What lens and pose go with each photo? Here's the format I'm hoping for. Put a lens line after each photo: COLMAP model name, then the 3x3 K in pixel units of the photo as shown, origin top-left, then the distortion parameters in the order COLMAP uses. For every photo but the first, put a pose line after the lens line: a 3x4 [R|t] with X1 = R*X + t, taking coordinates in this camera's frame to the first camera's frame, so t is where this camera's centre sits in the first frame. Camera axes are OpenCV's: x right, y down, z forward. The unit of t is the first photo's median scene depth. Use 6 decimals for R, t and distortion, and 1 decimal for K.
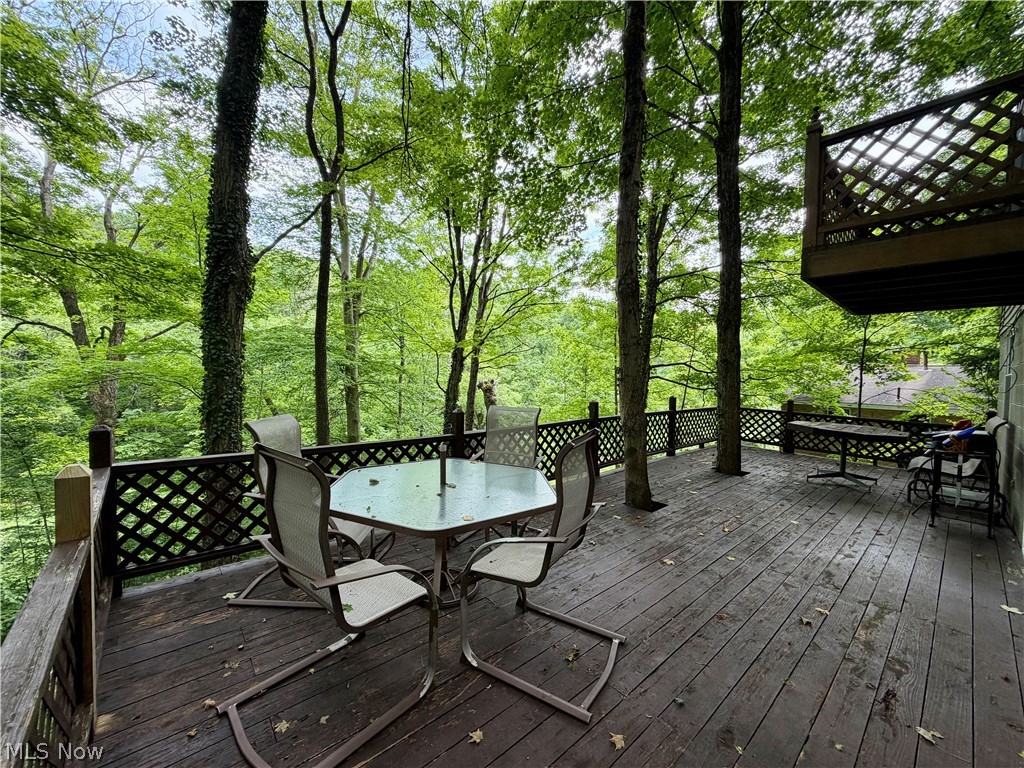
lens RADIAL K [[407.9, 0, 509.8], [0, 407.9, 385.6], [0, 0, 1]] dist [0.001335, -0.000601]
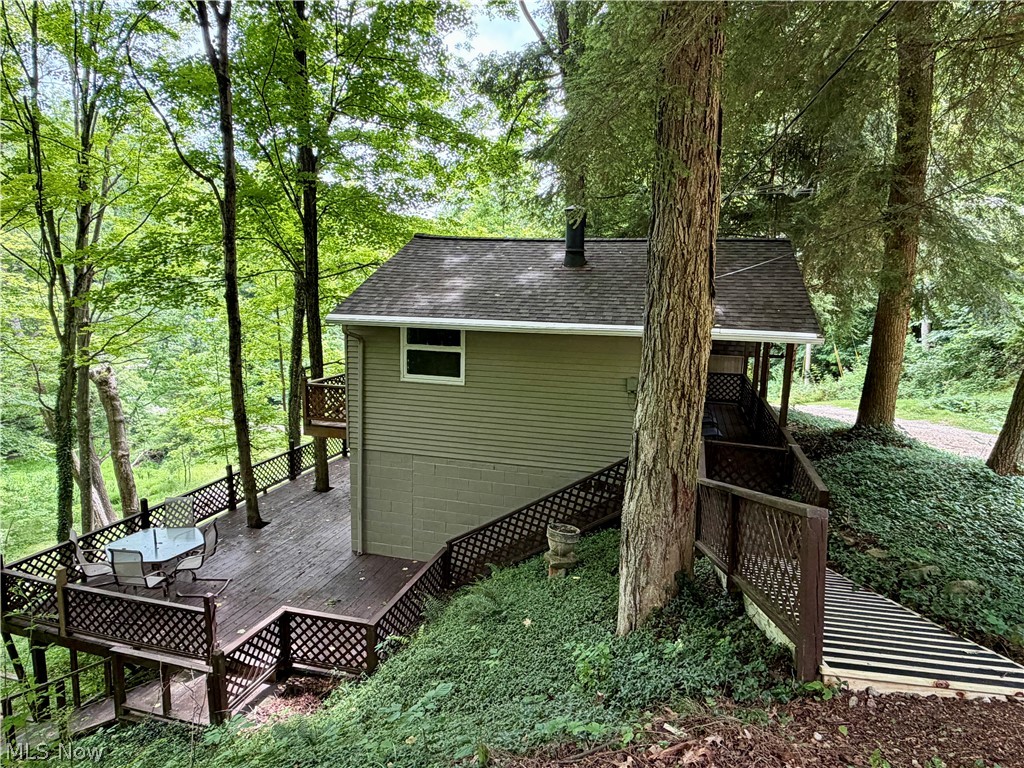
lens RADIAL K [[634.6, 0, 512.0], [0, 634.6, 386.7], [0, 0, 1]] dist [-0.000979, -0.000676]
pose [[0.846530, -0.093708, 0.524029, -0.217424], [0.016282, 0.988482, 0.150461, -1.063906], [-0.532093, -0.118837, 0.838305, -2.806756]]
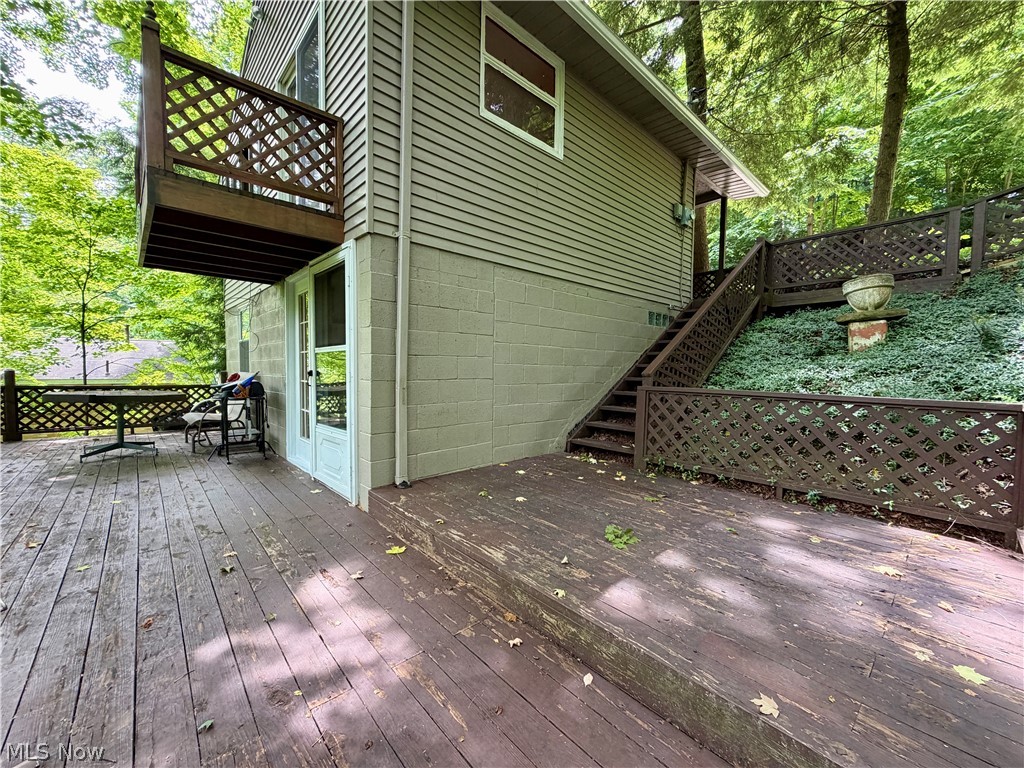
lens RADIAL K [[407.9, 0, 508.6], [0, 407.9, 382.2], [0, 0, 1]] dist [0.001335, -0.000601]
pose [[-0.017287, -0.056594, 0.998248, -0.137388], [0.014324, 0.998280, 0.056844, 0.054862], [-0.999748, 0.015281, -0.016446, 0.210521]]
